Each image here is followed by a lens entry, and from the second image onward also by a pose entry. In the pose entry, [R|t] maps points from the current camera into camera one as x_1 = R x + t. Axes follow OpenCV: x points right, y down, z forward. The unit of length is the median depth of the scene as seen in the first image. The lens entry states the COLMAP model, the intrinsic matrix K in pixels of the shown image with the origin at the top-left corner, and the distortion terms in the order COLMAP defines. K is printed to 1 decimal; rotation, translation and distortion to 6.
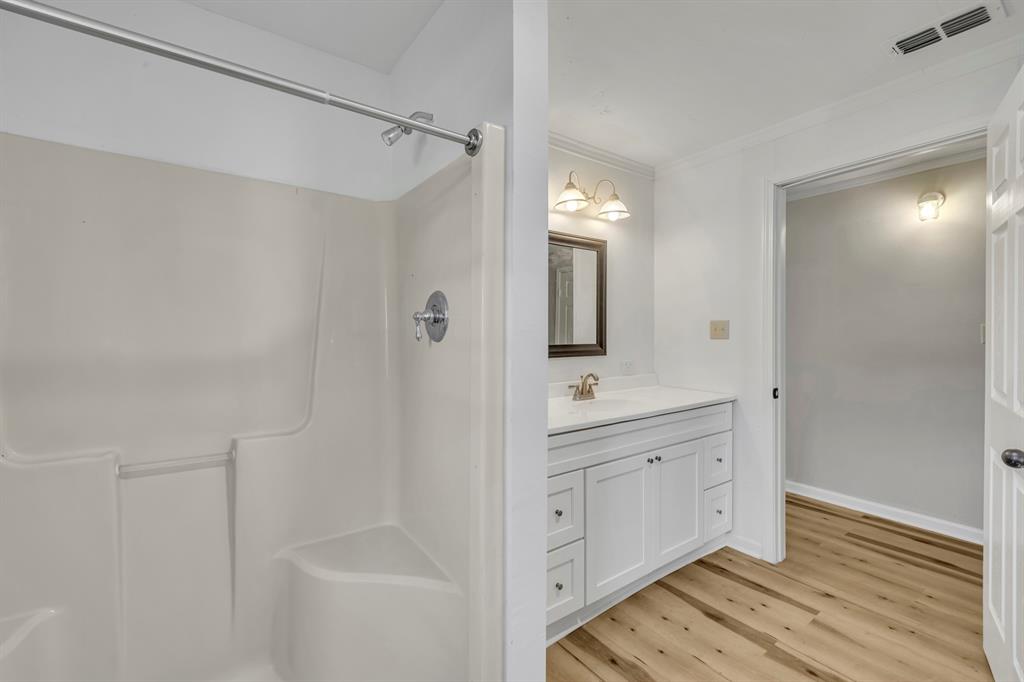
lens RADIAL K [[416.0, 0, 512.0], [0, 416.0, 341.0], [0, 0, 1]] dist [0.000125, 0.000030]
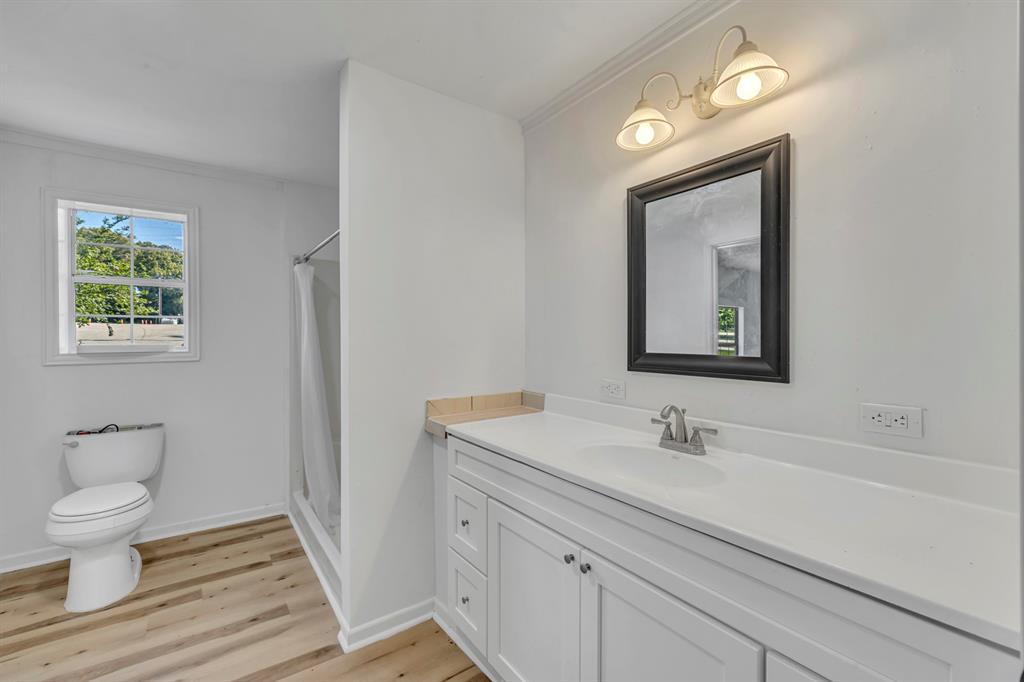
lens RADIAL K [[435.6, 0, 508.0], [0, 435.6, 337.9], [0, 0, 1]] dist [0.000651, 0.000137]
pose [[-0.007110, 0.006641, -0.999953, 0.764803], [-0.012647, 0.999897, 0.006730, -0.016110], [0.999895, 0.012694, -0.007025, 0.751443]]
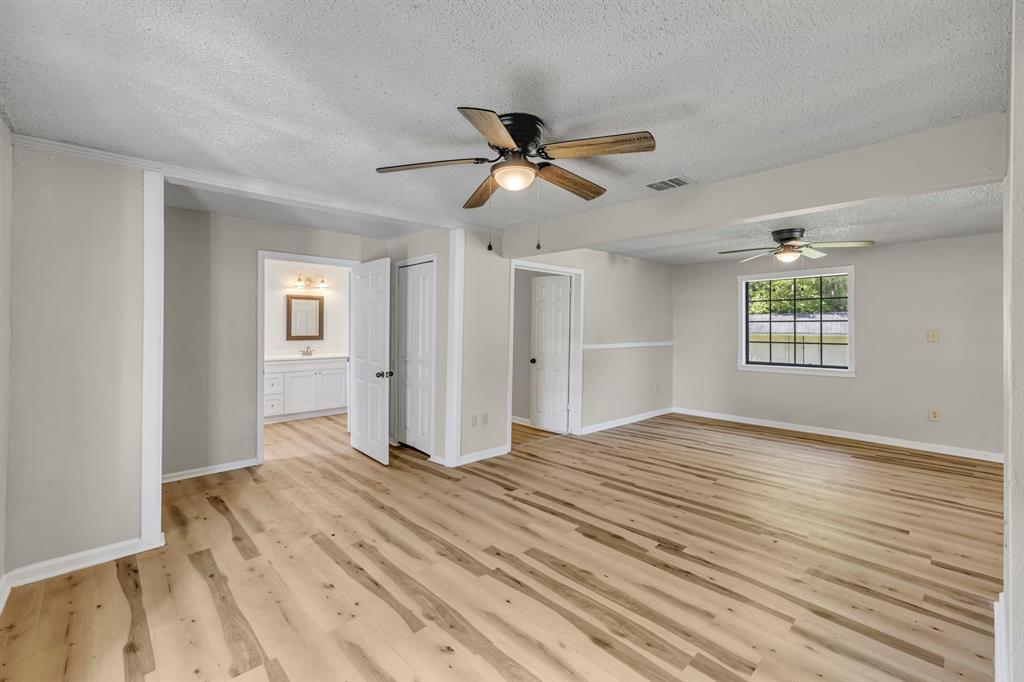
lens RADIAL K [[441.4, 0, 510.3], [0, 441.4, 320.3], [0, 0, 1]] dist [0.001754, 0.000320]
pose [[0.992762, 0.007233, 0.119882, 1.135083], [-0.003665, 0.999544, -0.029961, -0.010387], [-0.120044, 0.029304, 0.992336, -2.019900]]
